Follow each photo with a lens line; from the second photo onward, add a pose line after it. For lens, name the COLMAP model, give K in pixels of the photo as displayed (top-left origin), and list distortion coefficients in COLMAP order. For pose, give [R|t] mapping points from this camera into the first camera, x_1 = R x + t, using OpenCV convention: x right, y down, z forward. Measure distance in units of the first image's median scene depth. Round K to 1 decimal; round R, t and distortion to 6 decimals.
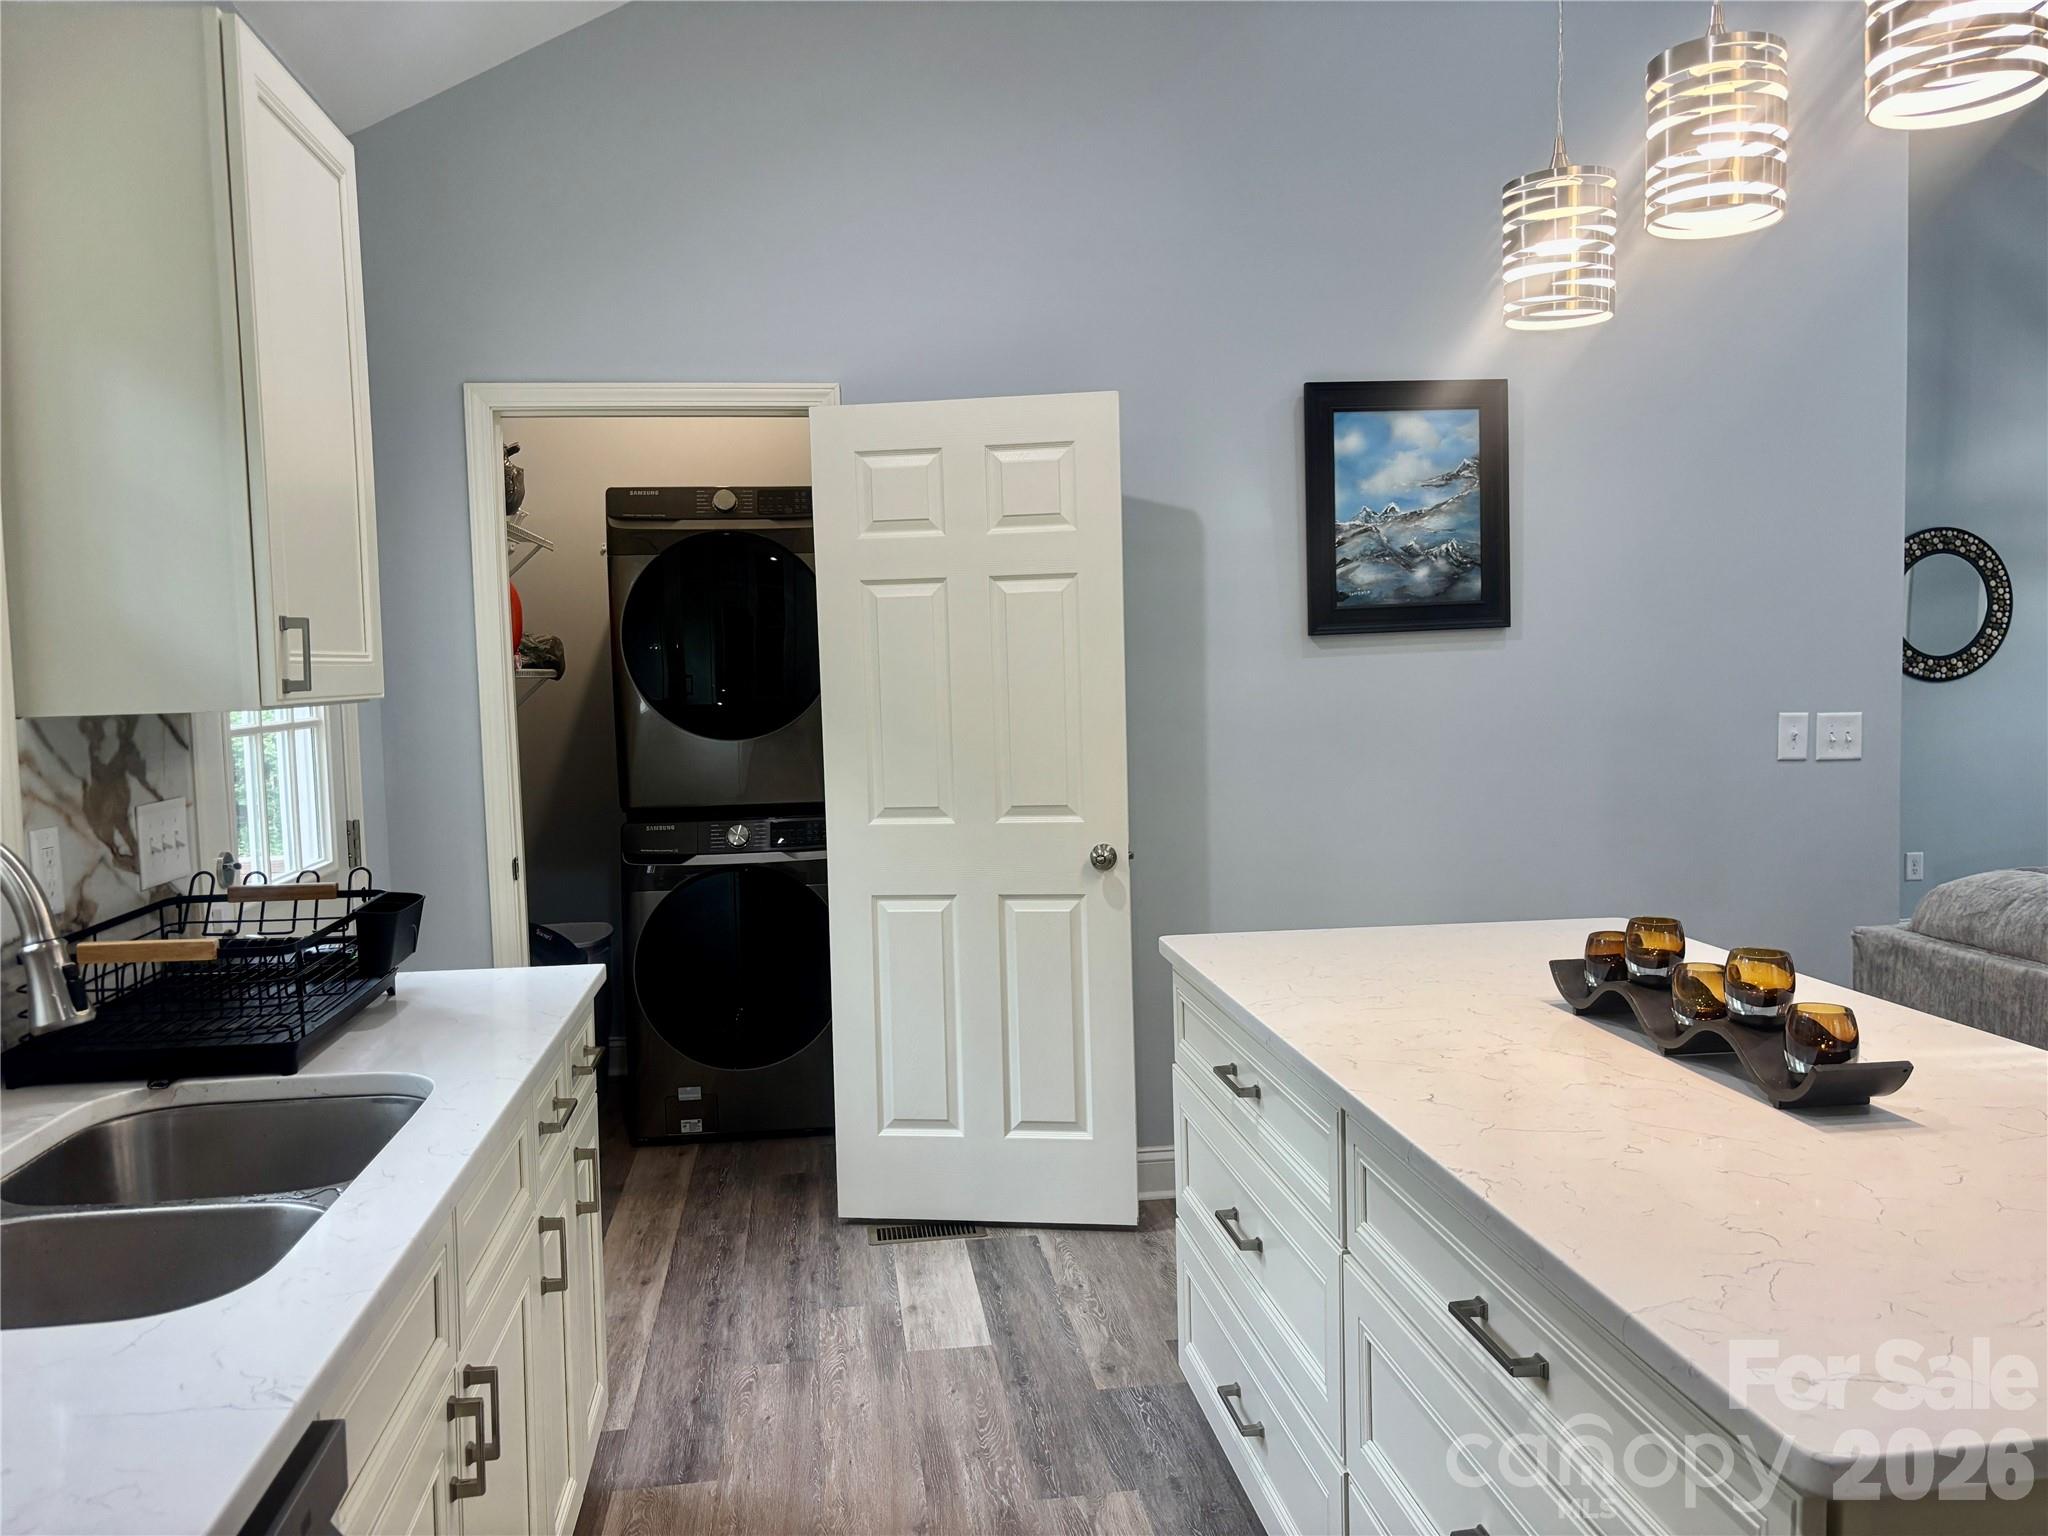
lens RADIAL K [[1543.4, 0, 1021.1], [0, 1543.4, 763.3], [0, 0, 1]] dist [0.024430, -0.035274]
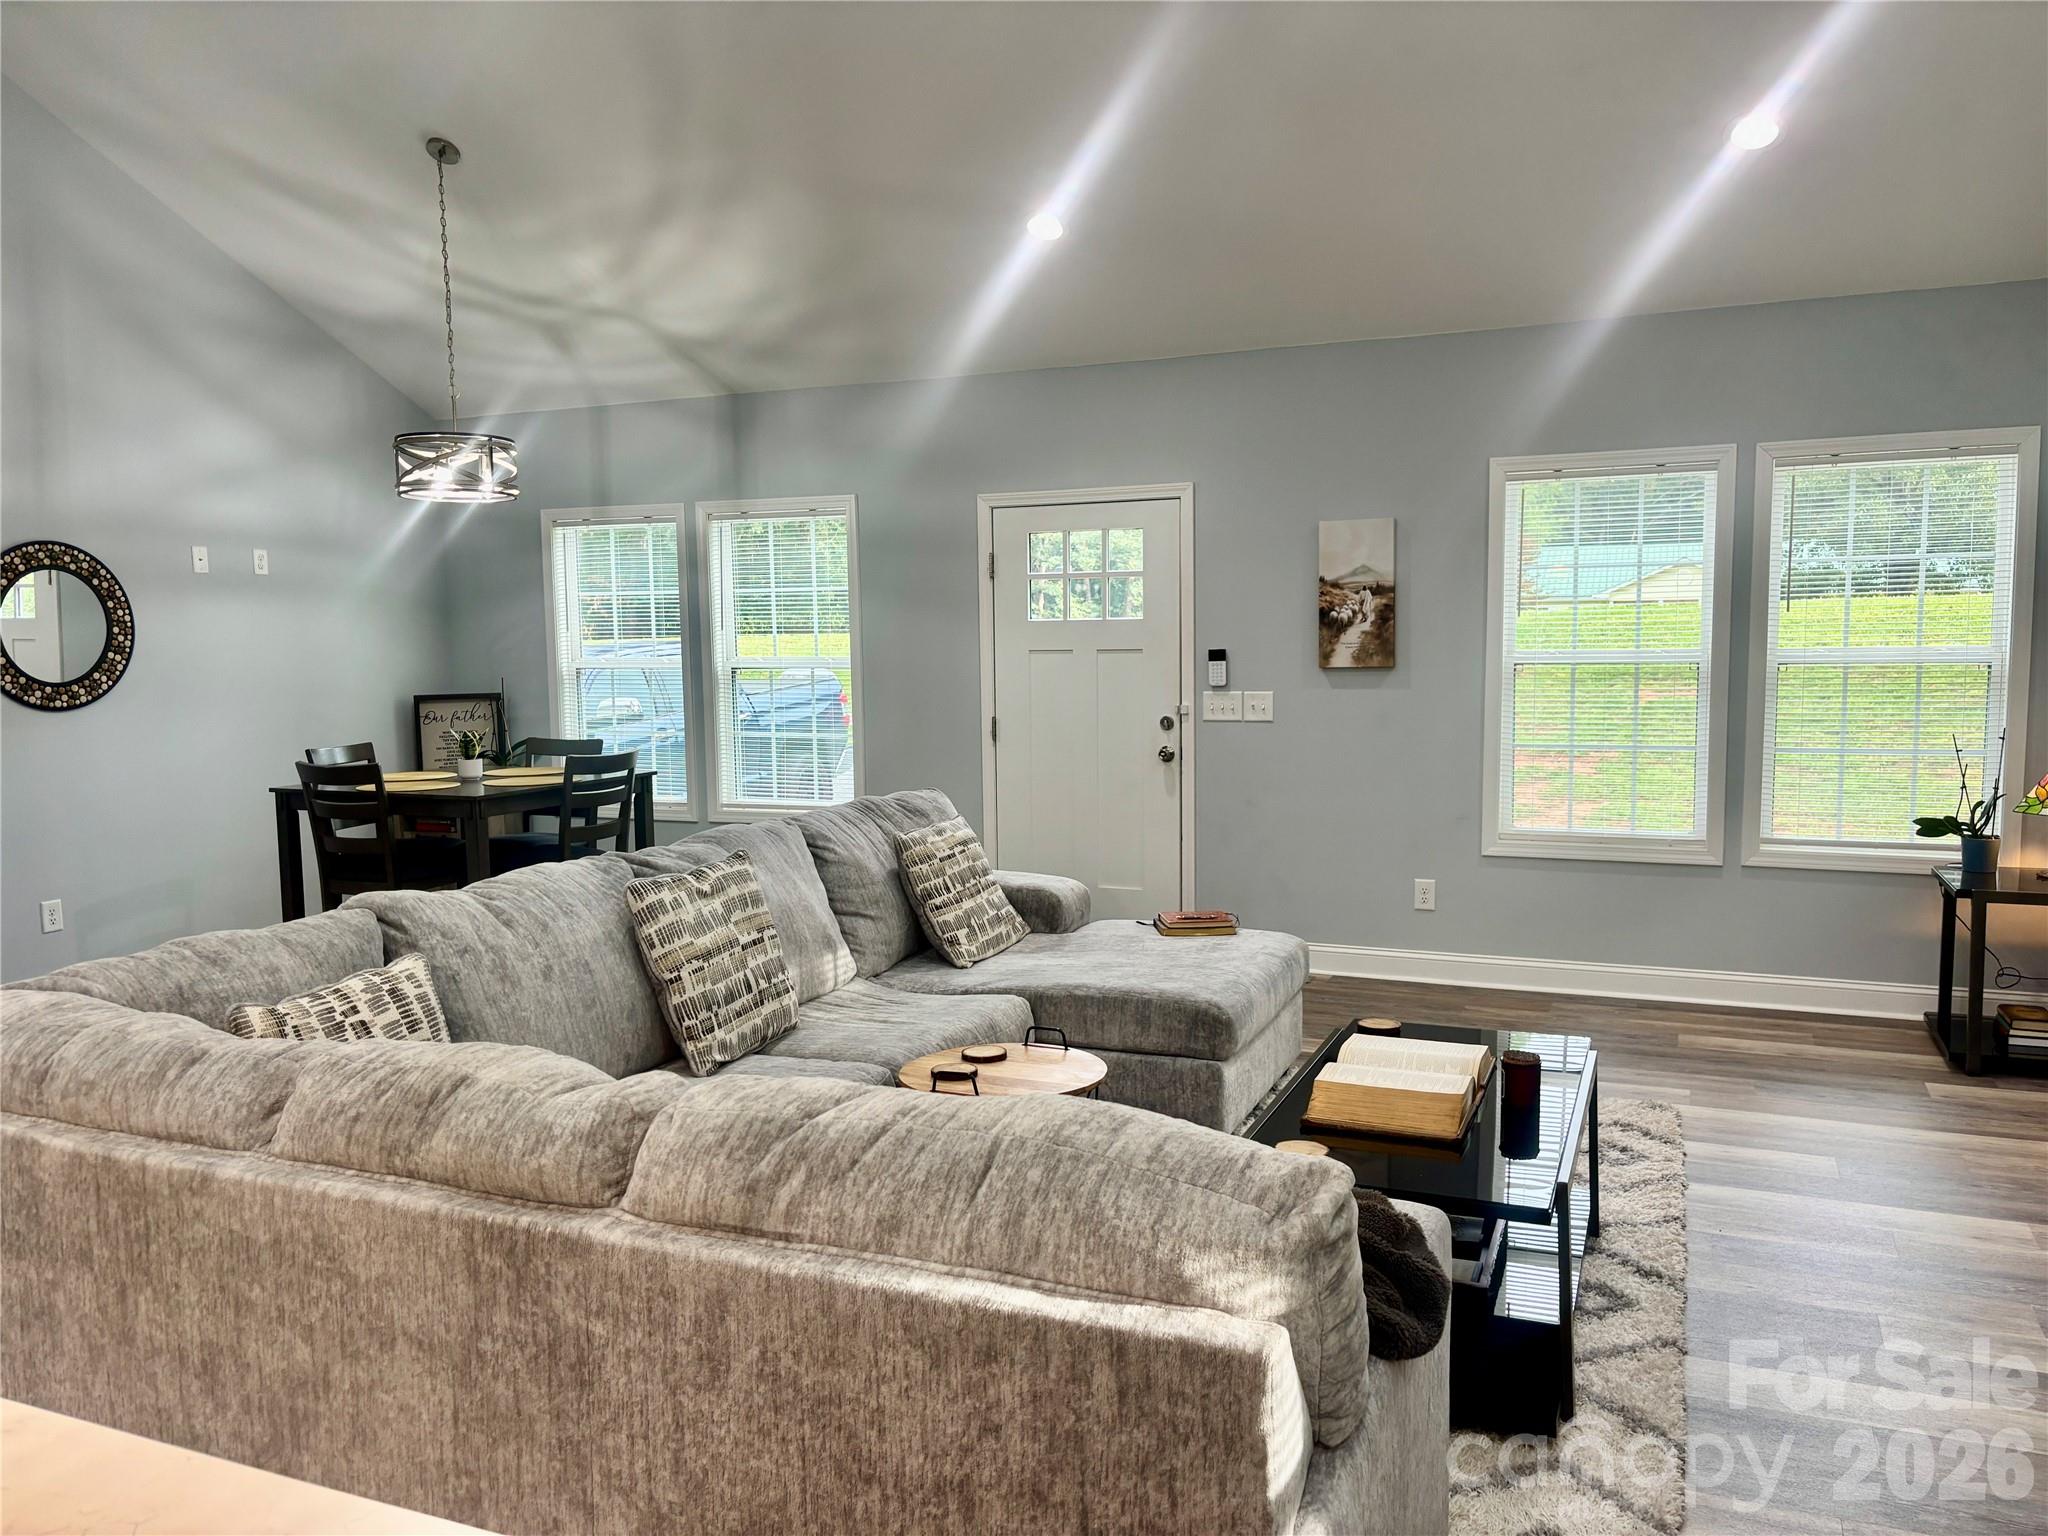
lens RADIAL K [[1543.4, 0, 1060.3], [0, 1543.4, 786.2], [0, 0, 1]] dist [0.024430, -0.035274]
pose [[0.490761, -0.074826, 0.868075, 0.087930], [0.062673, 0.996756, 0.050486, -0.017948], [-0.869037, 0.029629, 0.493859, 0.041981]]
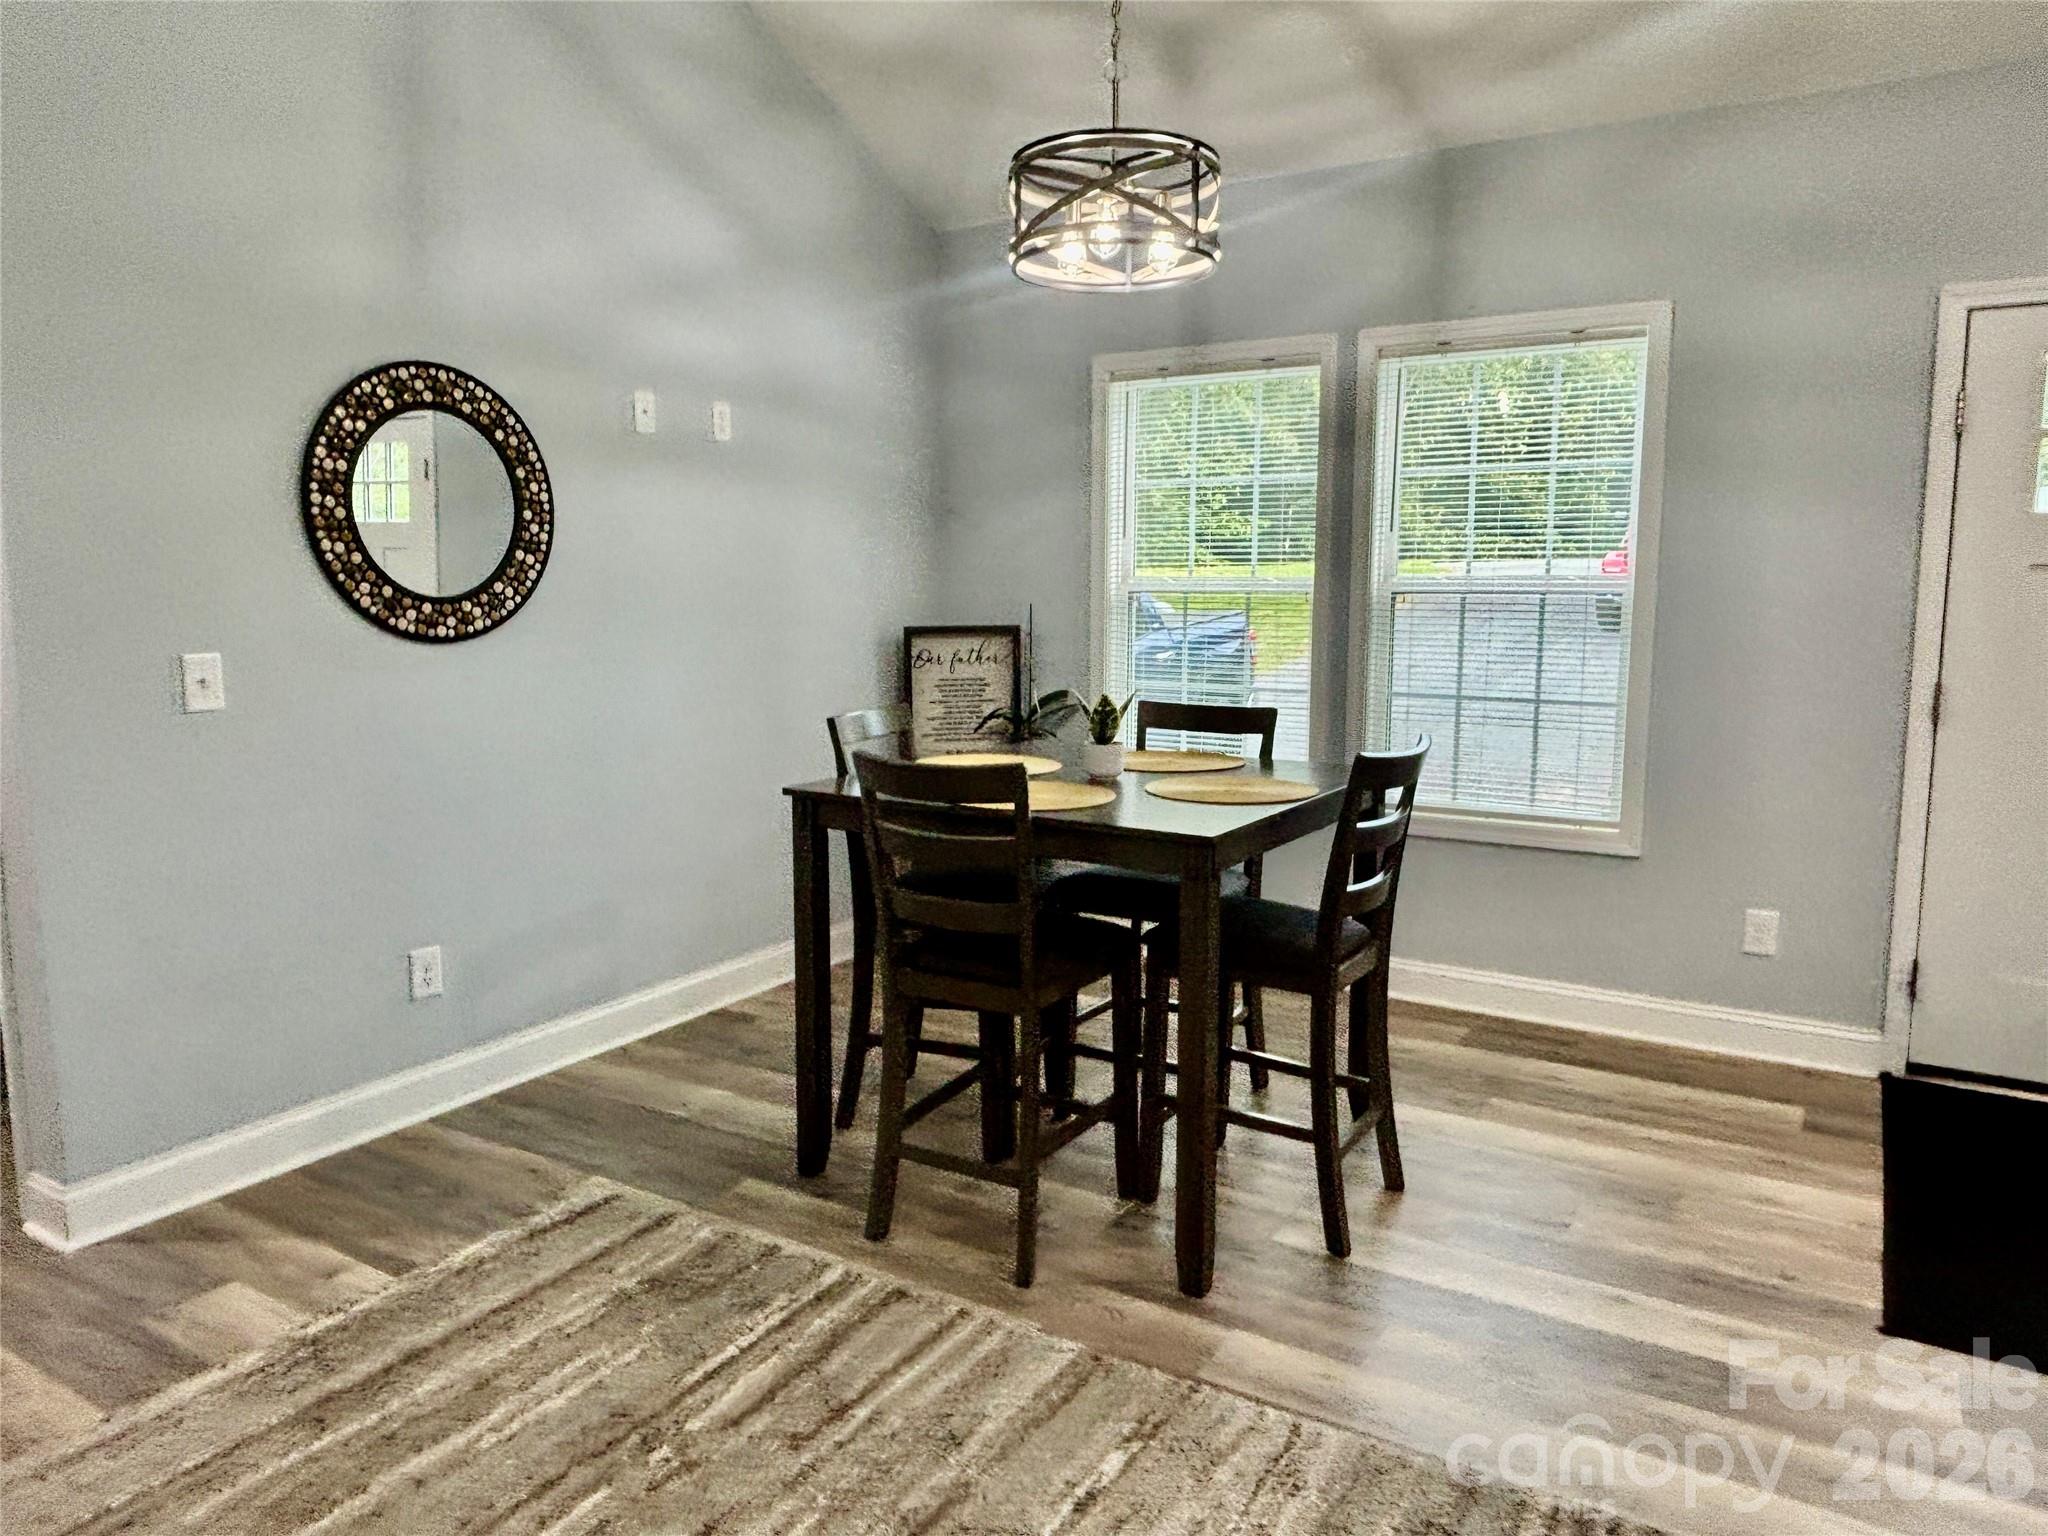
lens RADIAL K [[1379.7, 0, 1050.8], [0, 1379.7, 746.9], [0, 0, 1]] dist [0.008100, -0.016469]
pose [[0.616156, -0.079662, 0.783585, 0.335823], [0.041833, 0.996778, 0.068441, -0.040606], [-0.786513, -0.009391, 0.617503, 0.523157]]
